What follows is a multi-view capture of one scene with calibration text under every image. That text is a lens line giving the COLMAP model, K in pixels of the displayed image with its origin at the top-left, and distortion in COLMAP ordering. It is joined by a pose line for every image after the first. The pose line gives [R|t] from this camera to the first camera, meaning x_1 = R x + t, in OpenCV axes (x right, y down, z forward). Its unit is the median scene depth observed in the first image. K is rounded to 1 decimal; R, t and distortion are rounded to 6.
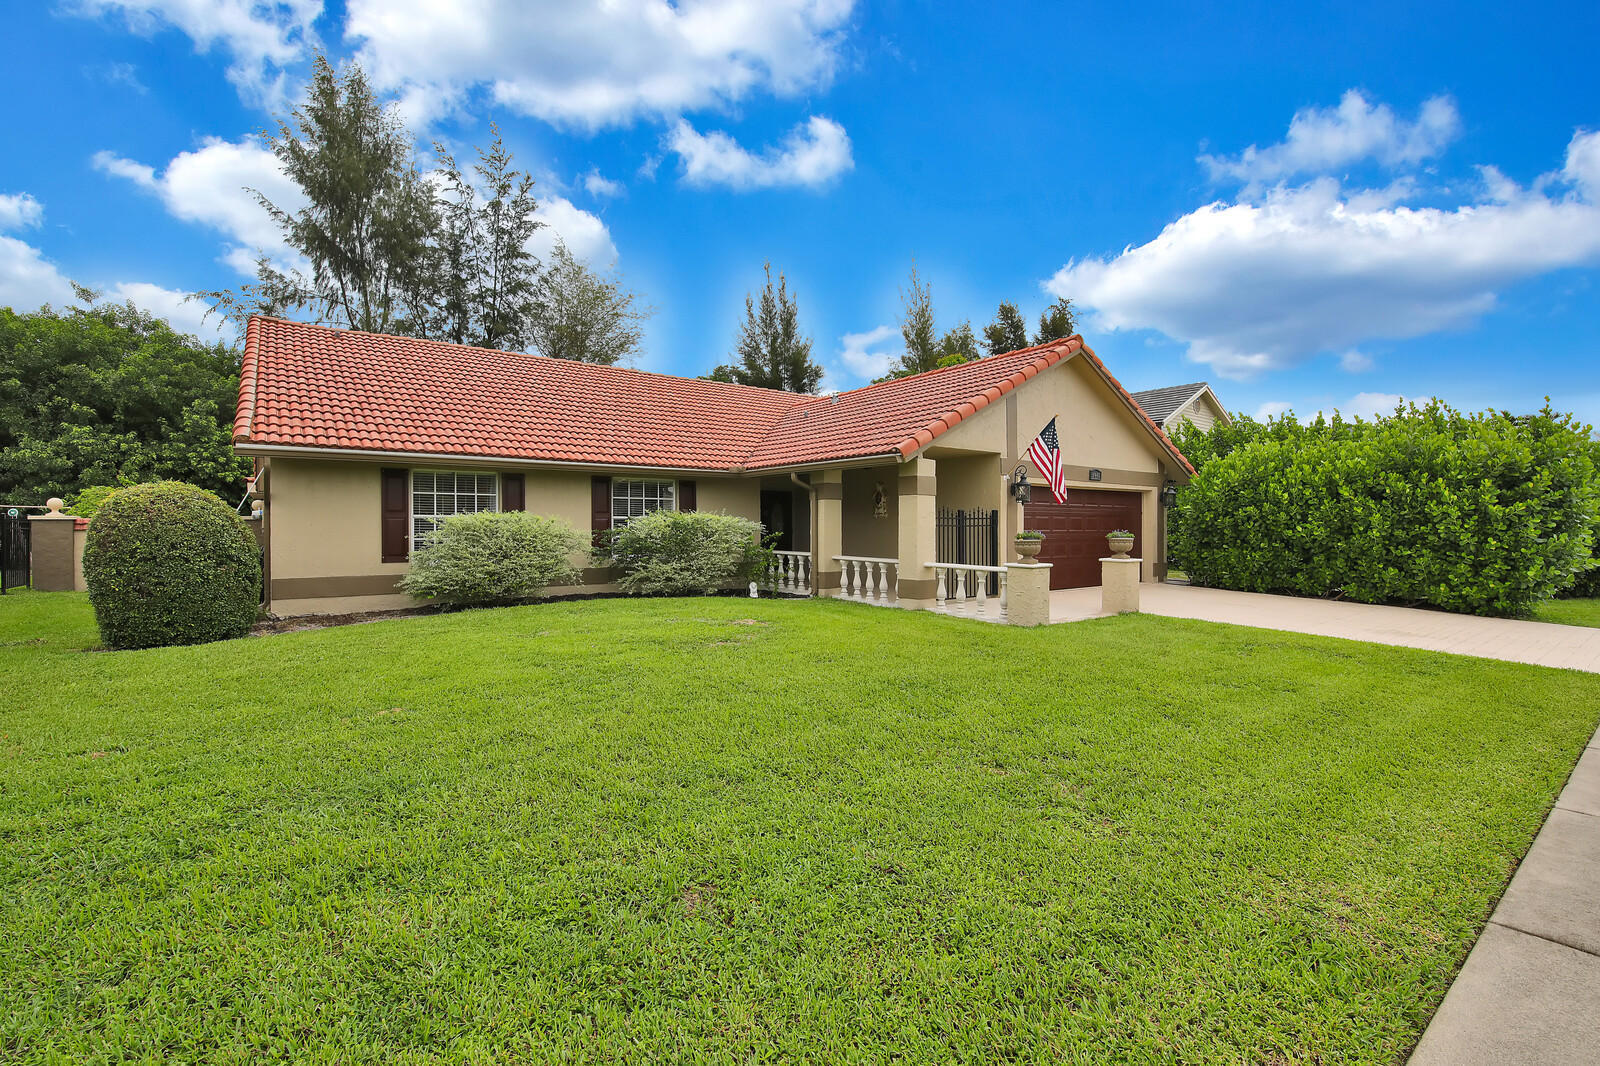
lens RADIAL K [[714.4, 0, 804.2], [0, 714.4, 517.2], [0, 0, 1]] dist [-0.004867, -0.010938]
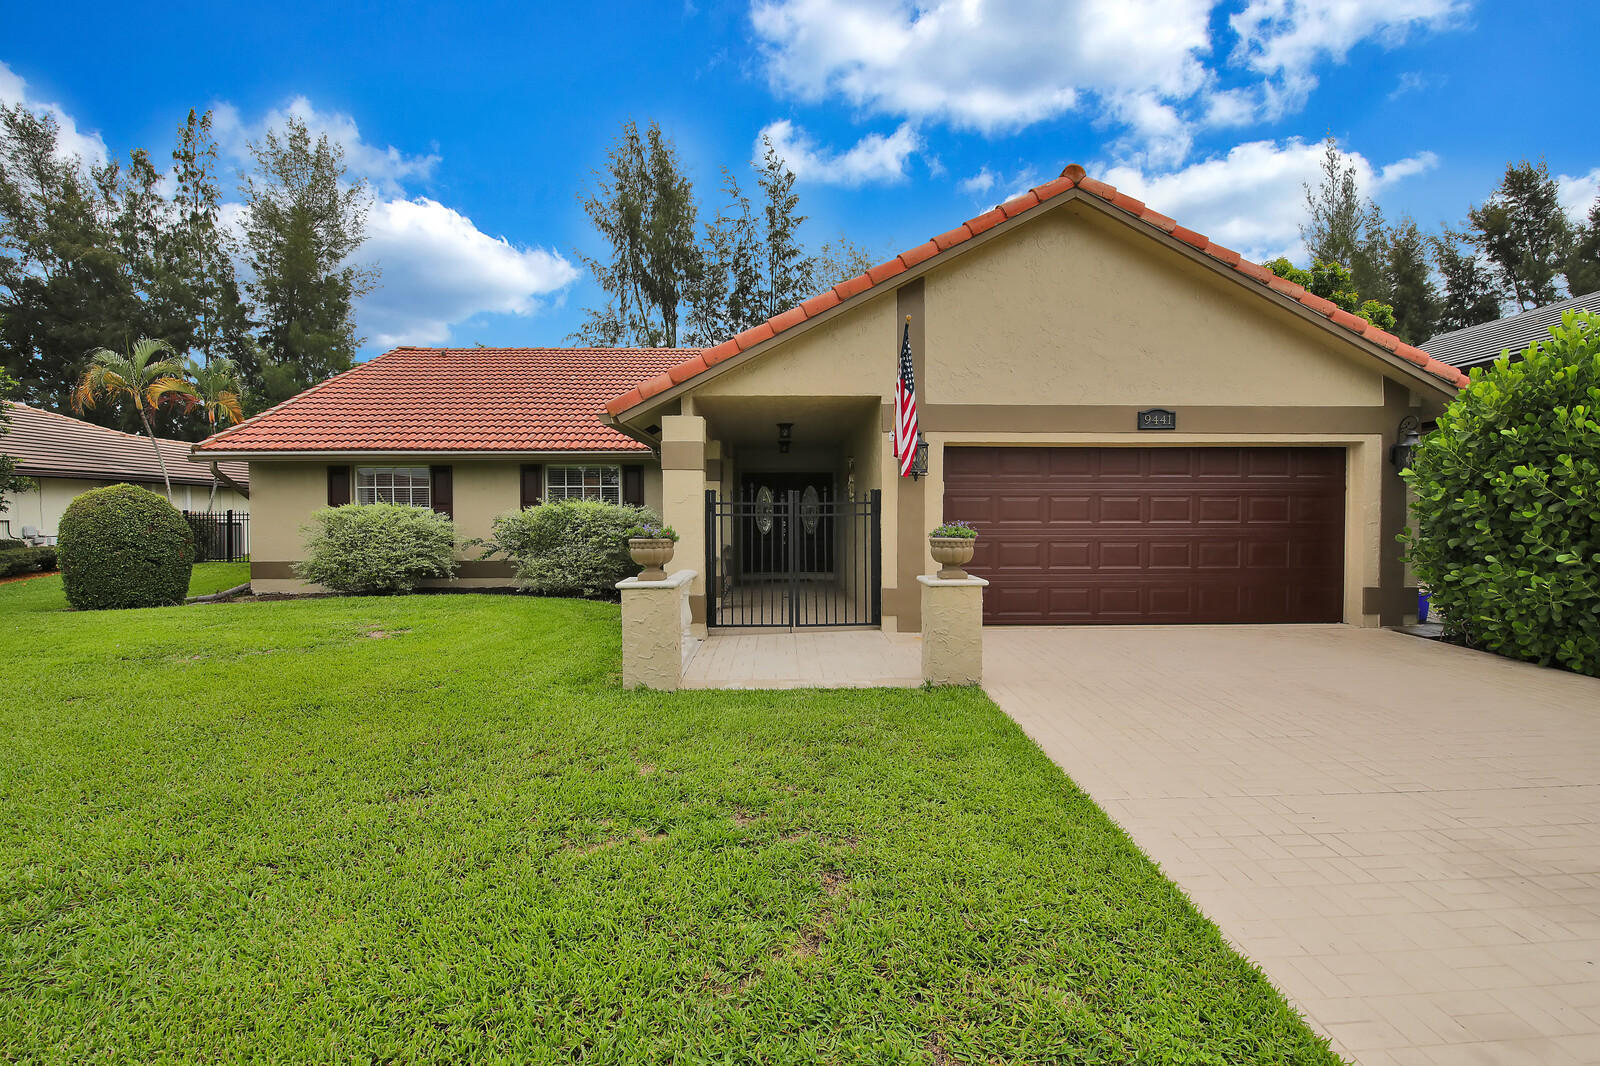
lens RADIAL K [[714.4, 0, 804.2], [0, 714.4, 517.2], [0, 0, 1]] dist [-0.004867, -0.010938]
pose [[0.807367, -0.002701, -0.590043, 0.553281], [0.011453, 0.999873, 0.011094, 0.006240], [0.589938, -0.015714, 0.807295, 0.440167]]
